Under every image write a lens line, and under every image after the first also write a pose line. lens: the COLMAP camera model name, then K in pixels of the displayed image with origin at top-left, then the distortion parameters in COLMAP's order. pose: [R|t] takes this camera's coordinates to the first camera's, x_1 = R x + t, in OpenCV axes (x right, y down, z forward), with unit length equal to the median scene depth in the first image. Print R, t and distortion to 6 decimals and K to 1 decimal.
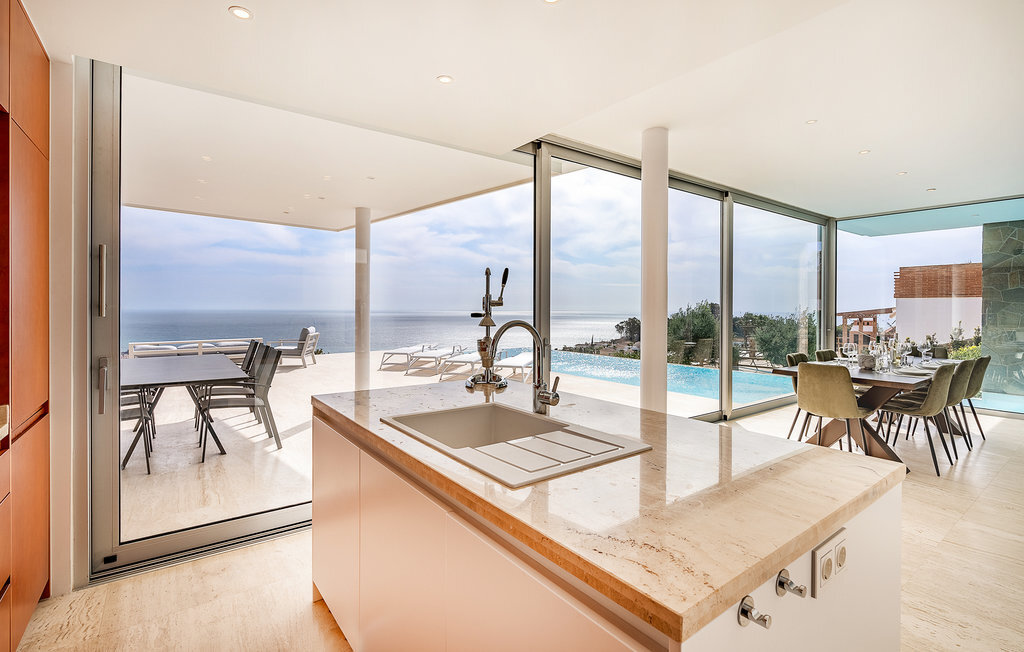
lens RADIAL K [[464.4, 0, 524.7], [0, 464.4, 306.3], [0, 0, 1]] dist [-0.001496, 0.001863]
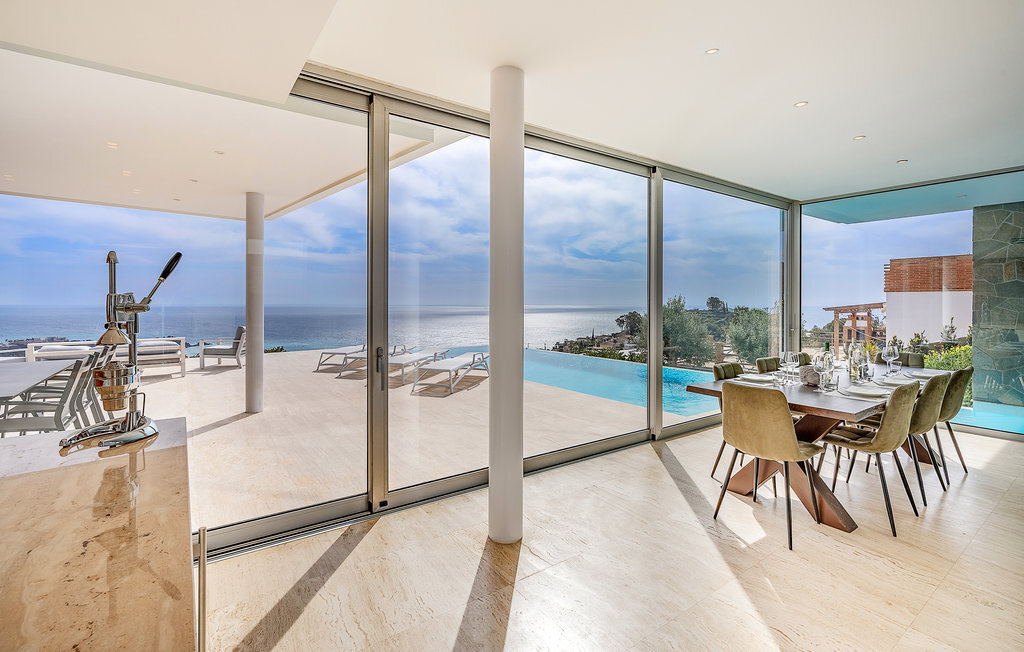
lens RADIAL K [[464.4, 0, 507.6], [0, 464.4, 298.7], [0, 0, 1]] dist [-0.001496, 0.001863]
pose [[0.999774, -0.001575, -0.021197, 0.183157], [0.001500, 0.999992, -0.003577, -0.006613], [0.021202, 0.003544, 0.999769, 0.155163]]
